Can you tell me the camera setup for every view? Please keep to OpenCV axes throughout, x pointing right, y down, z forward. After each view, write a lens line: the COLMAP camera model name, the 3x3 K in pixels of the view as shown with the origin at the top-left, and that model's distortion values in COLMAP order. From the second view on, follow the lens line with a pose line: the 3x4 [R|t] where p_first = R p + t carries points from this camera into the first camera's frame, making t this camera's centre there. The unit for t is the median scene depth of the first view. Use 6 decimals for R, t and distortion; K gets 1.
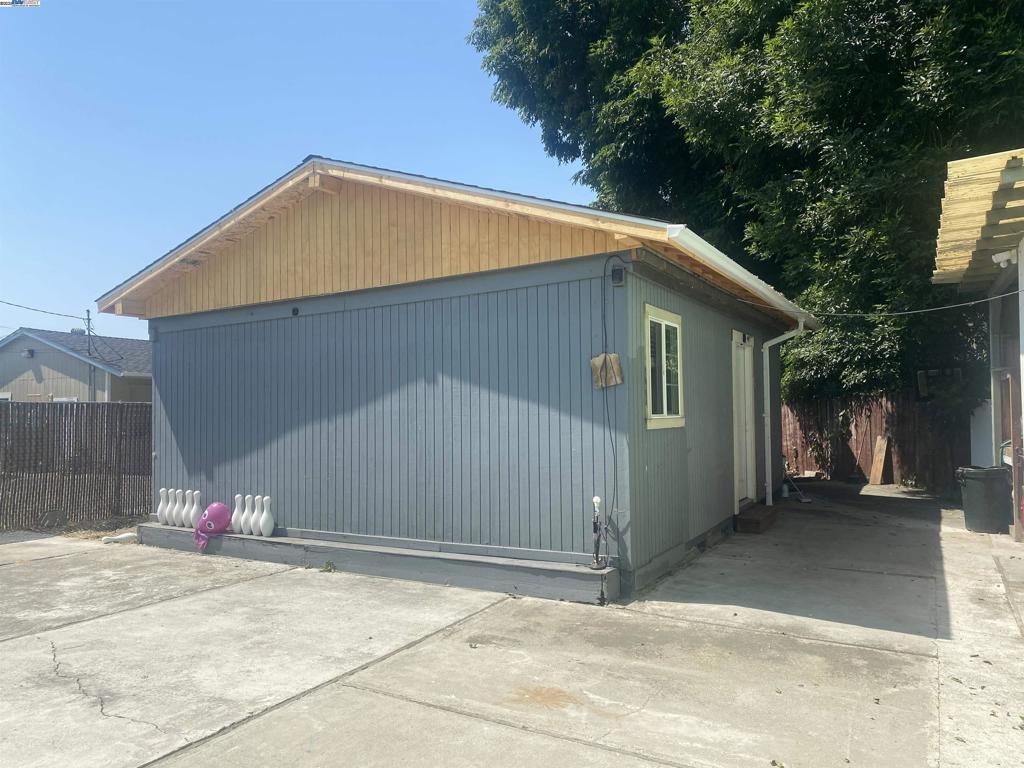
lens RADIAL K [[783.8, 0, 505.2], [0, 783.8, 381.3], [0, 0, 1]] dist [0.031667, -0.020631]
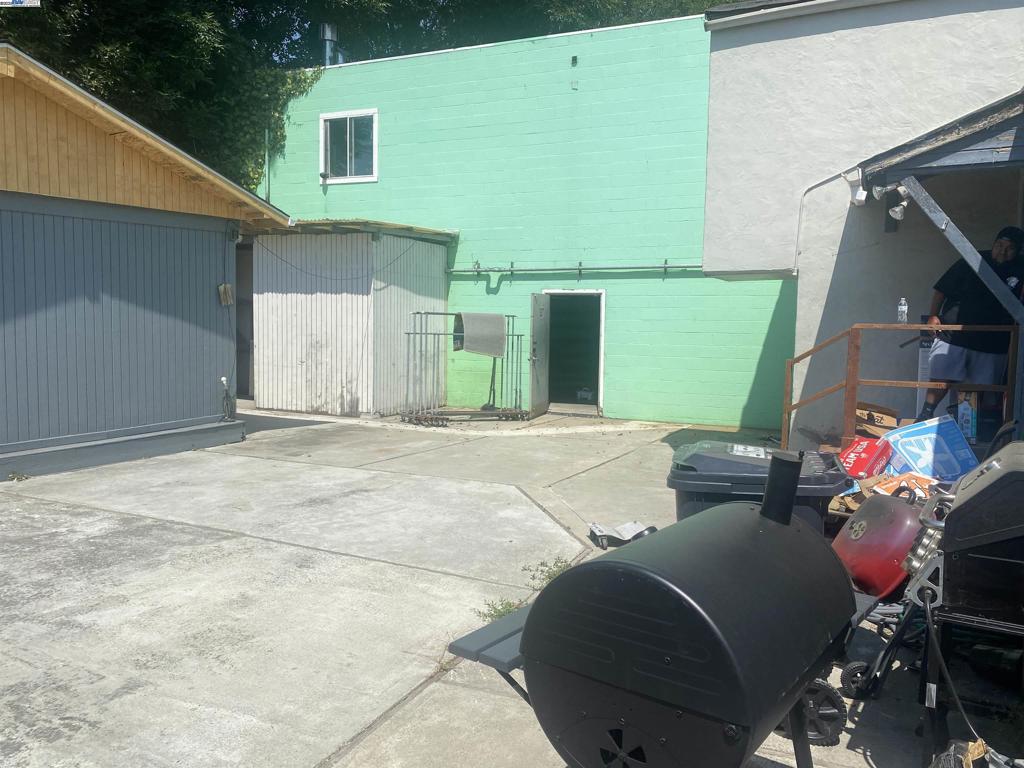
lens RADIAL K [[783.8, 0, 516.2], [0, 783.8, 380.9], [0, 0, 1]] dist [0.031667, -0.020631]
pose [[-0.049989, -0.069155, 0.996353, -1.230942], [-0.051827, 0.996435, 0.066561, 0.018826], [-0.997404, -0.048311, -0.053394, 0.433159]]
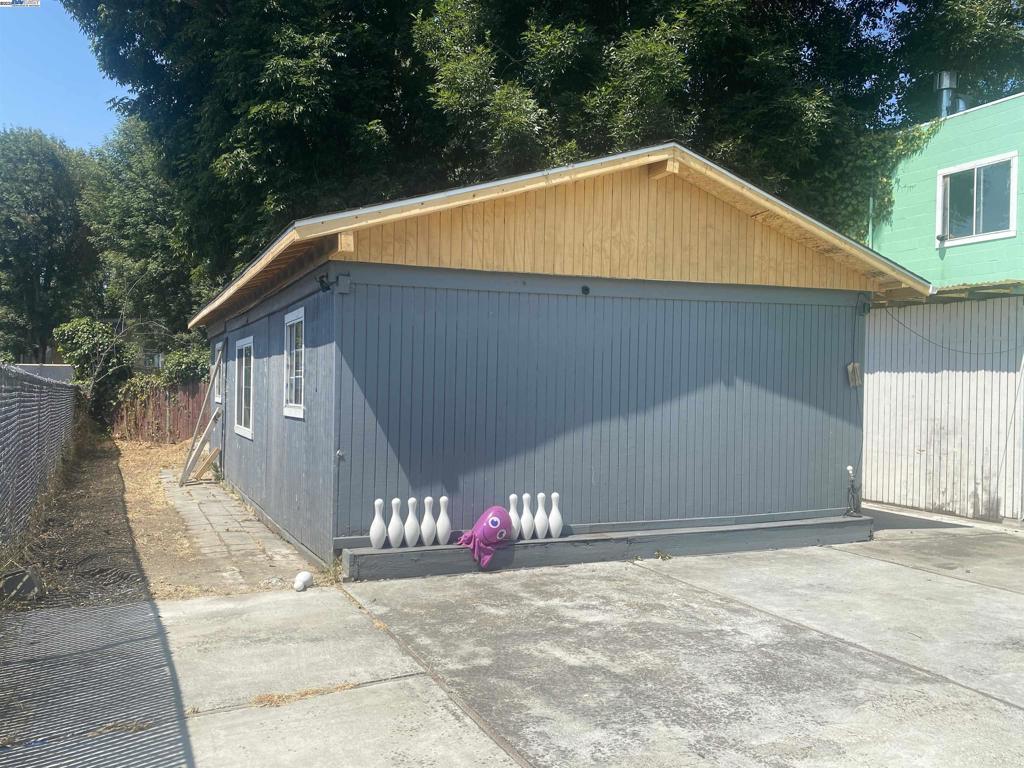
lens RADIAL K [[783.8, 0, 514.2], [0, 783.8, 389.0], [0, 0, 1]] dist [0.031667, -0.020631]
pose [[0.584167, 0.020438, 0.811376, -1.150942], [-0.052045, 0.998569, 0.012317, 0.021522], [-0.809963, -0.049423, 0.584395, 0.573017]]
